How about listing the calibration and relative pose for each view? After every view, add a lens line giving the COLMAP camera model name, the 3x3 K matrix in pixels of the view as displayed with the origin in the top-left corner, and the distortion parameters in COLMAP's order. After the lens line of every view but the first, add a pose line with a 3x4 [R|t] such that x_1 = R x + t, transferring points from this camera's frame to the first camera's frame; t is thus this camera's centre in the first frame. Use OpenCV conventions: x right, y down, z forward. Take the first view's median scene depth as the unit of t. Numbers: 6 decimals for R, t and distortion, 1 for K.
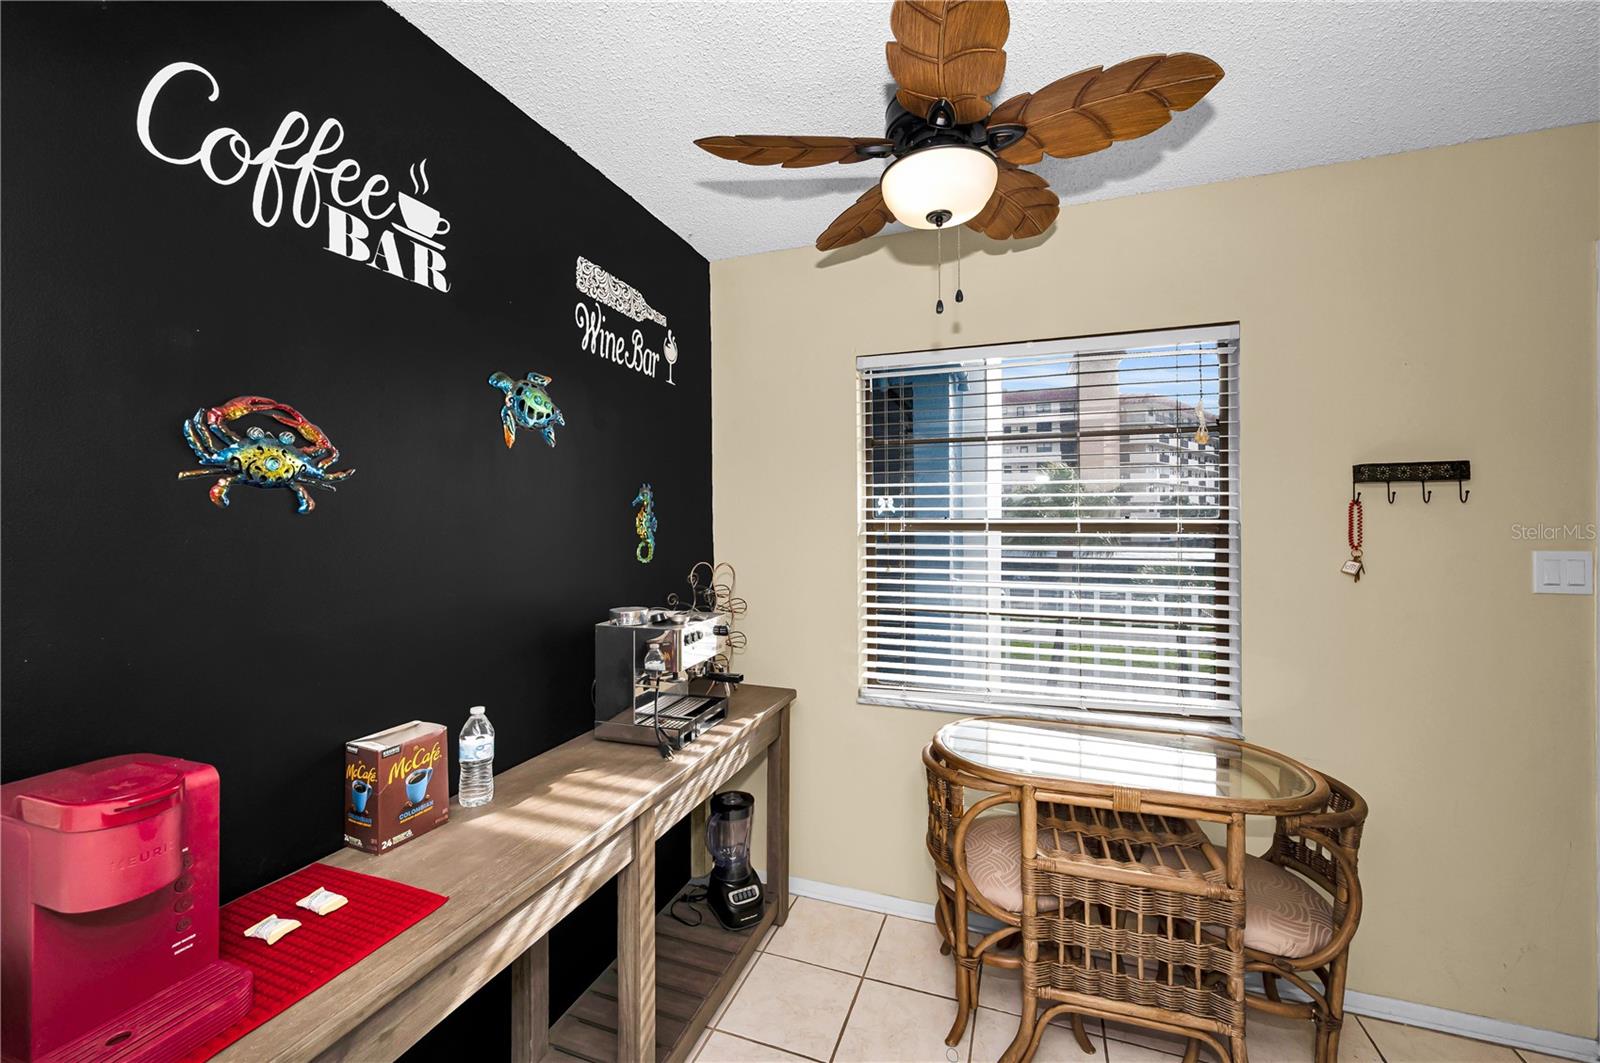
lens RADIAL K [[645.7, 0, 802.2], [0, 645.7, 516.5], [0, 0, 1]] dist [0.003903, -0.000617]
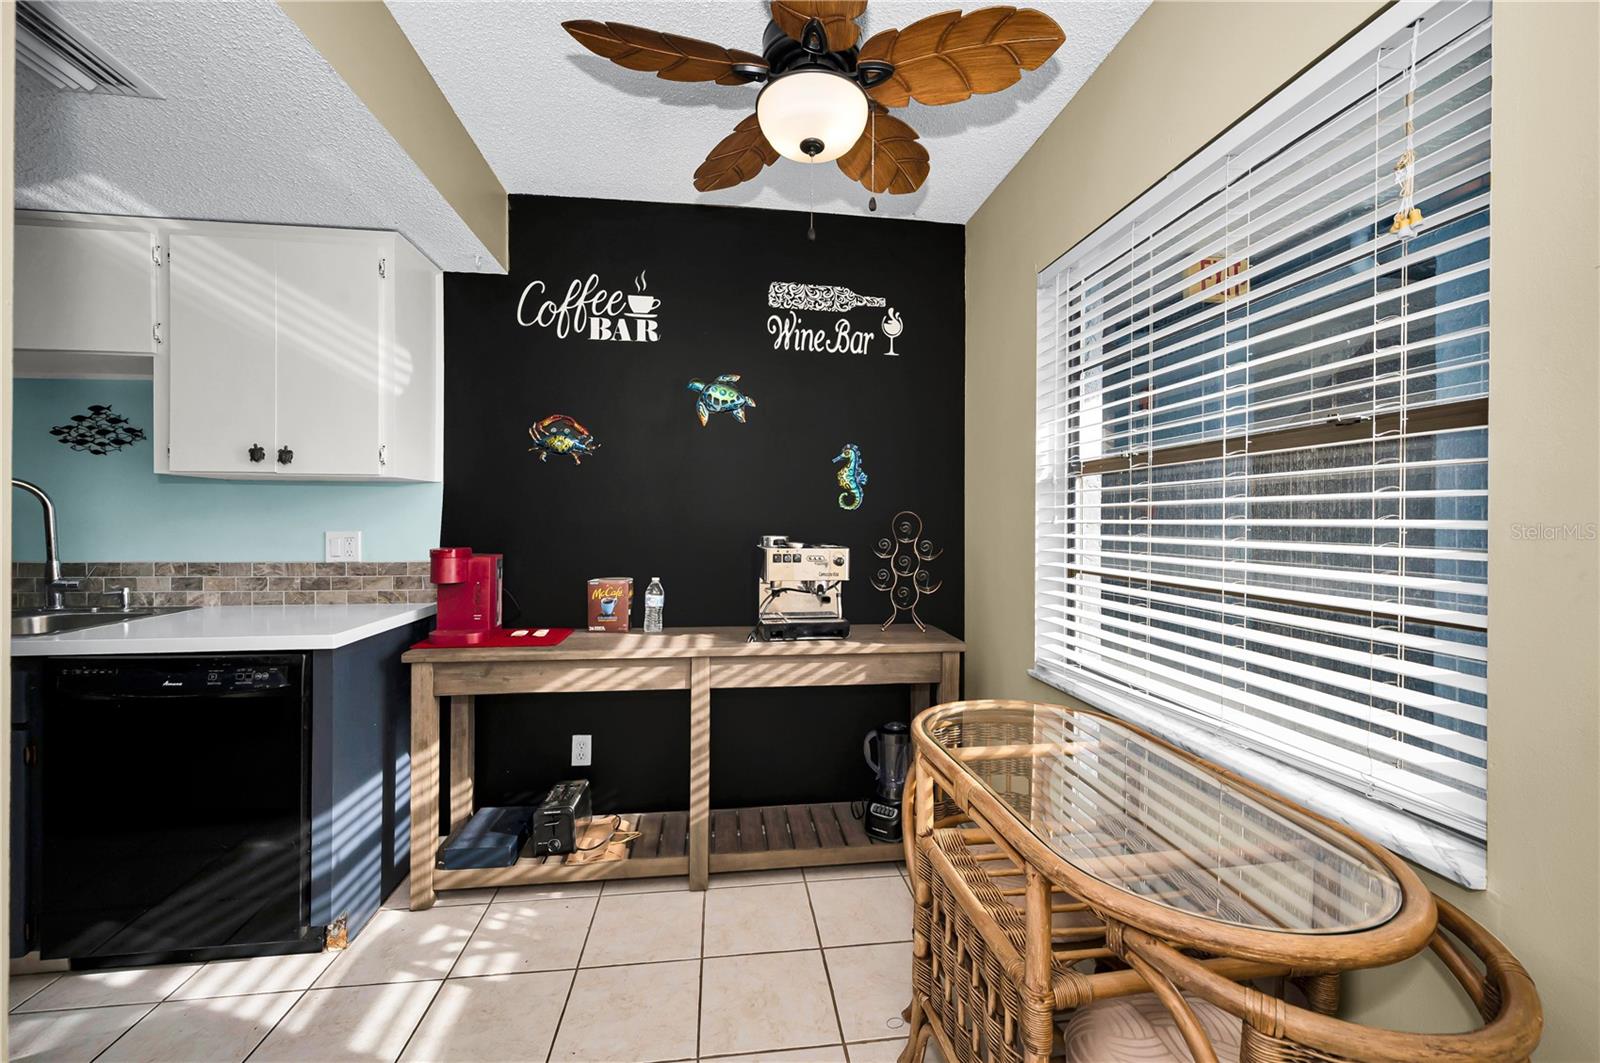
lens RADIAL K [[645.7, 0, 812.2], [0, 645.7, 522.9], [0, 0, 1]] dist [0.003903, -0.000617]
pose [[0.465034, 0.011270, -0.885221, 1.044981], [-0.002407, 0.999931, 0.011466, 0.109536], [0.885290, -0.003201, 0.465029, 0.483137]]
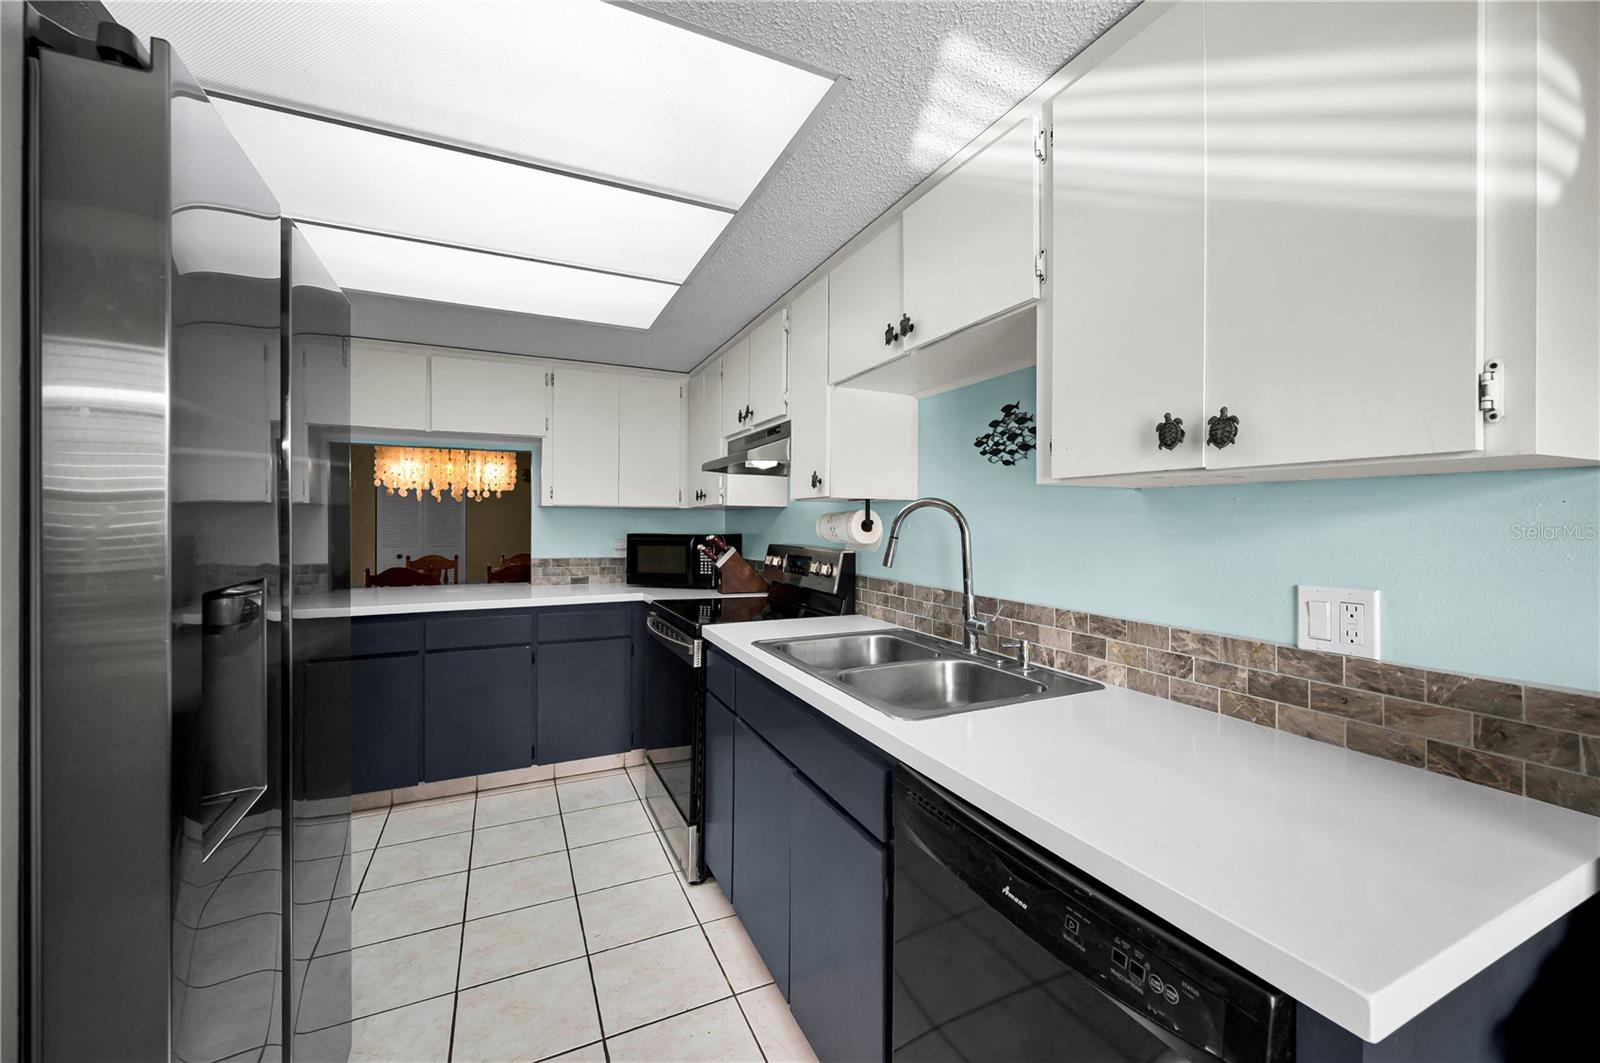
lens RADIAL K [[645.7, 0, 797.2], [0, 645.7, 518.5], [0, 0, 1]] dist [0.003903, -0.000617]
pose [[-0.705008, -0.001876, -0.709197, 0.160272], [-0.000264, 0.999997, -0.002382, 0.077387], [0.709200, -0.001492, -0.705006, 0.305295]]
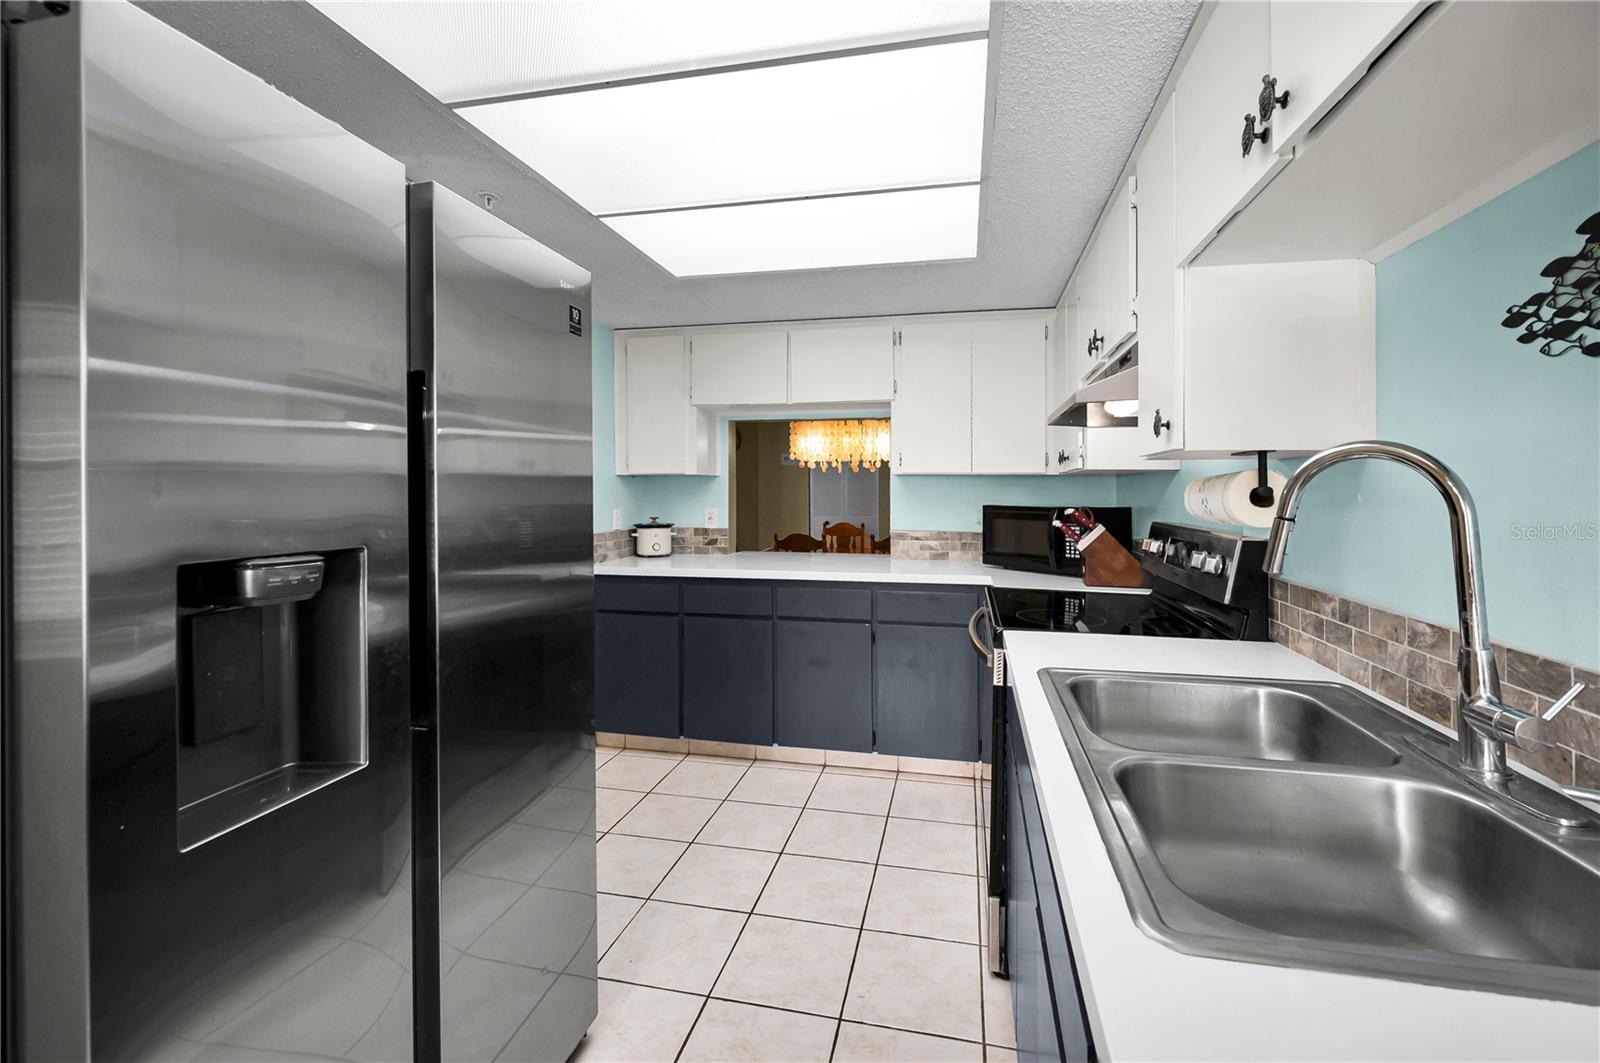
lens RADIAL K [[645.7, 0, 823.3], [0, 645.7, 480.1], [0, 0, 1]] dist [0.003903, -0.000617]
pose [[-0.989237, 0.001460, -0.146317, -0.252796], [0.003872, 0.999861, -0.016200, 0.079743], [0.146273, -0.016592, -0.989105, 0.162658]]
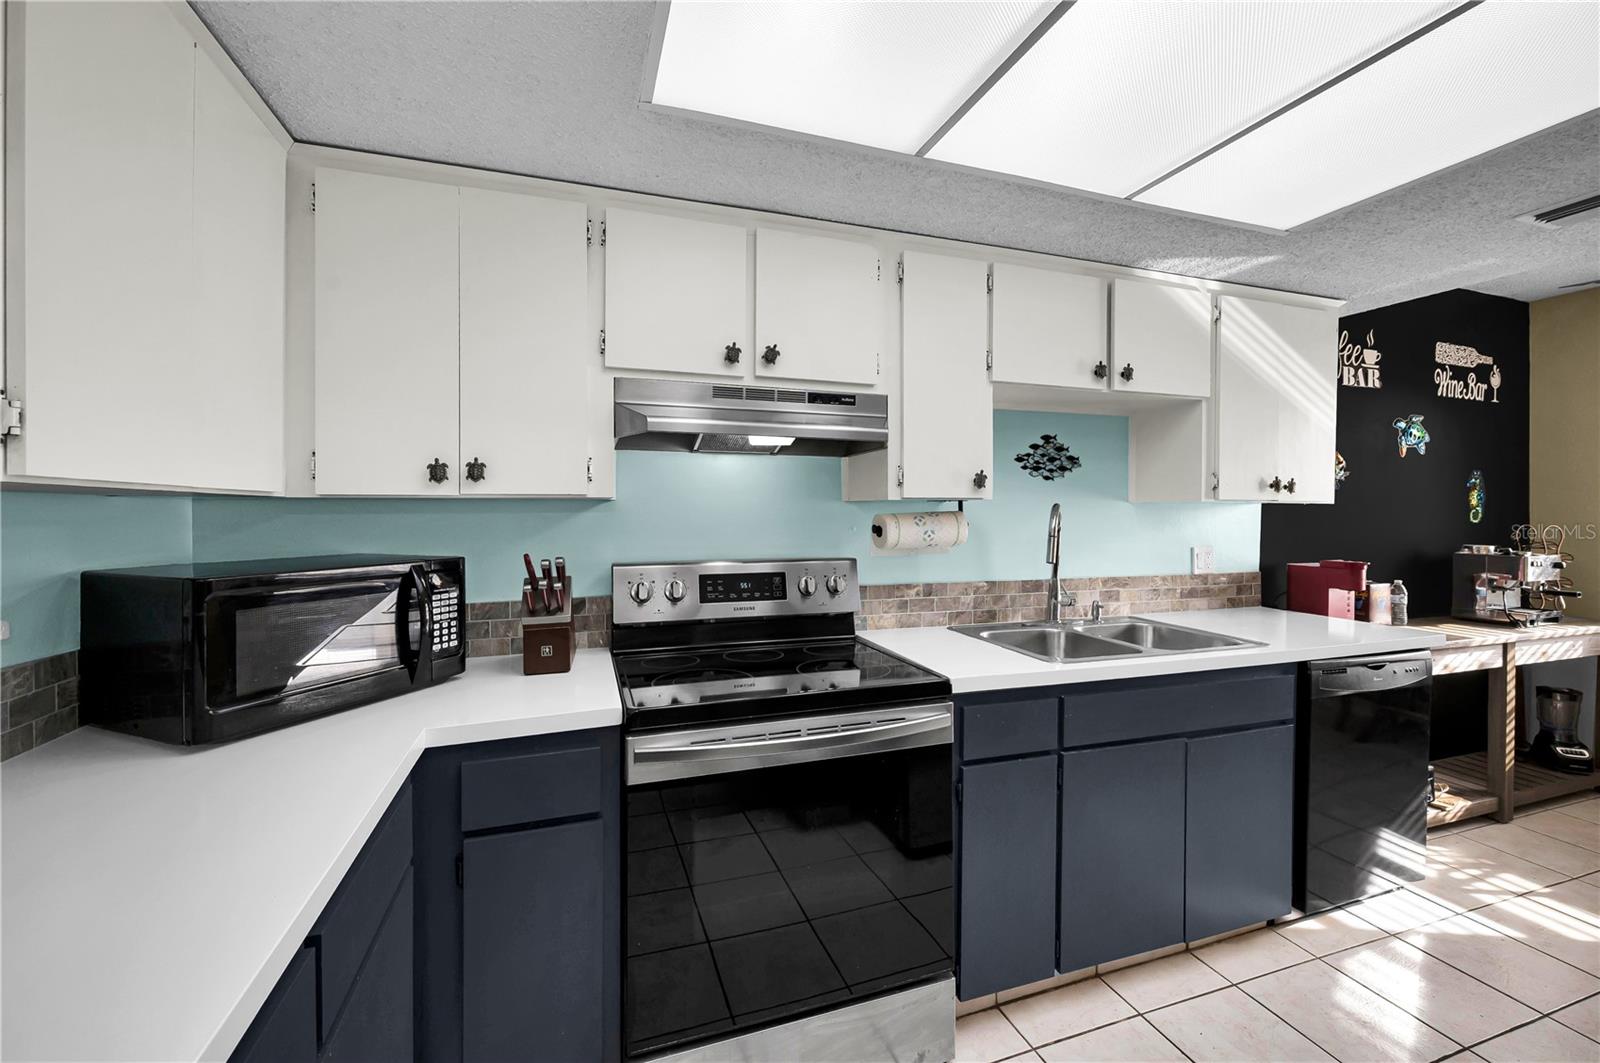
lens RADIAL K [[645.7, 0, 798.0], [0, 645.7, 522.0], [0, 0, 1]] dist [0.003903, -0.000617]
pose [[0.631081, 0.013813, -0.775594, -0.081359], [0.000523, 0.999834, 0.018232, 0.053547], [0.775717, -0.011912, 0.630969, -1.620610]]
